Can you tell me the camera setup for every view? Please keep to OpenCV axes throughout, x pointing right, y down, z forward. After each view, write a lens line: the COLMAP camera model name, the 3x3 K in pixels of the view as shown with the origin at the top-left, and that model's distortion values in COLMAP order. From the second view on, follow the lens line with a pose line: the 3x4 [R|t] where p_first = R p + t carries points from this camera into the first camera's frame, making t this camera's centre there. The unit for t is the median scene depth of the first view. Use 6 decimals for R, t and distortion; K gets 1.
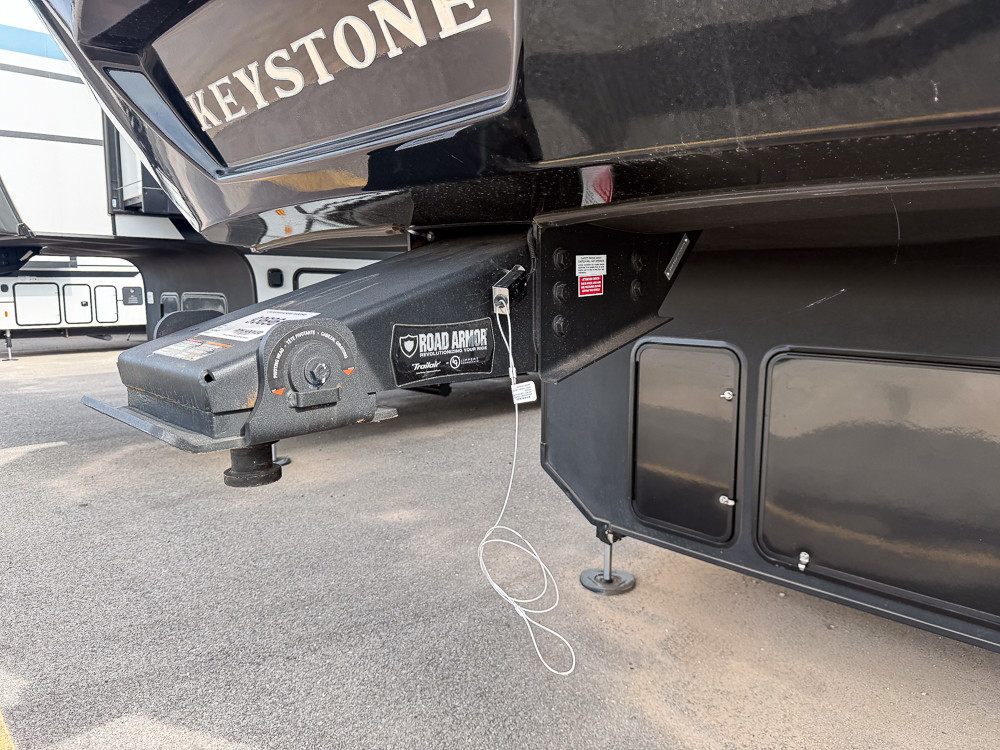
lens RADIAL K [[692.9, 0, 500.0], [0, 692.9, 375.0], [0, 0, 1]] dist [0.079118, -0.132617]
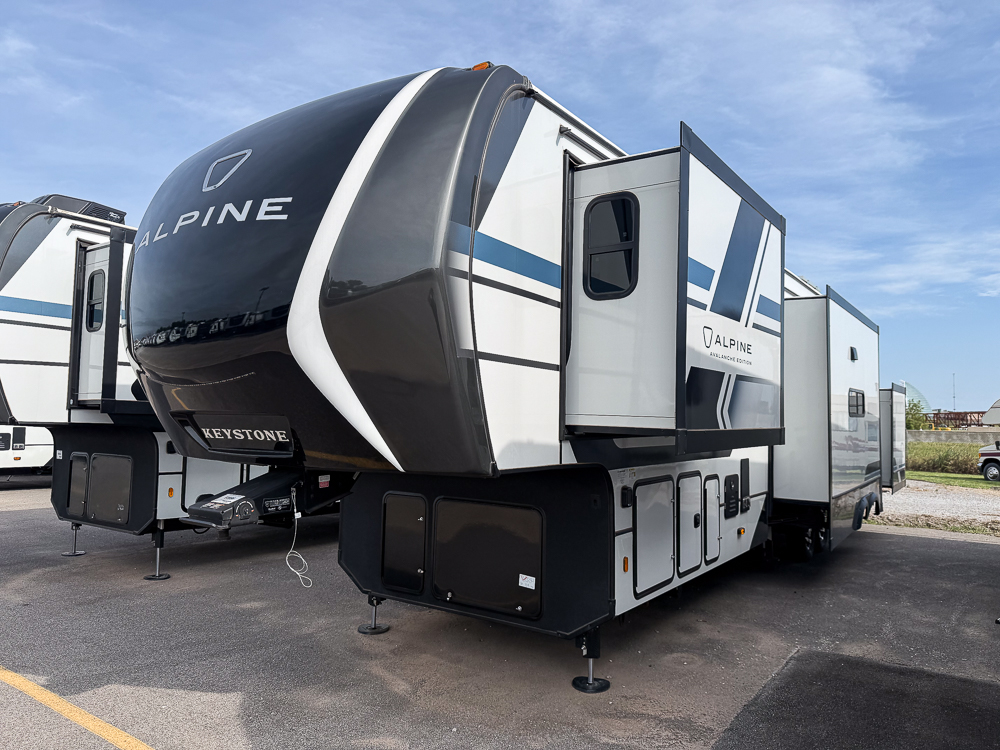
lens RADIAL K [[692.9, 0, 500.0], [0, 692.9, 375.0], [0, 0, 1]] dist [0.079118, -0.132617]
pose [[0.980642, 0.029210, 0.193618, 0.110037], [0.008597, 0.981434, -0.191609, 0.003385], [-0.195620, 0.189564, 0.962184, -0.946928]]
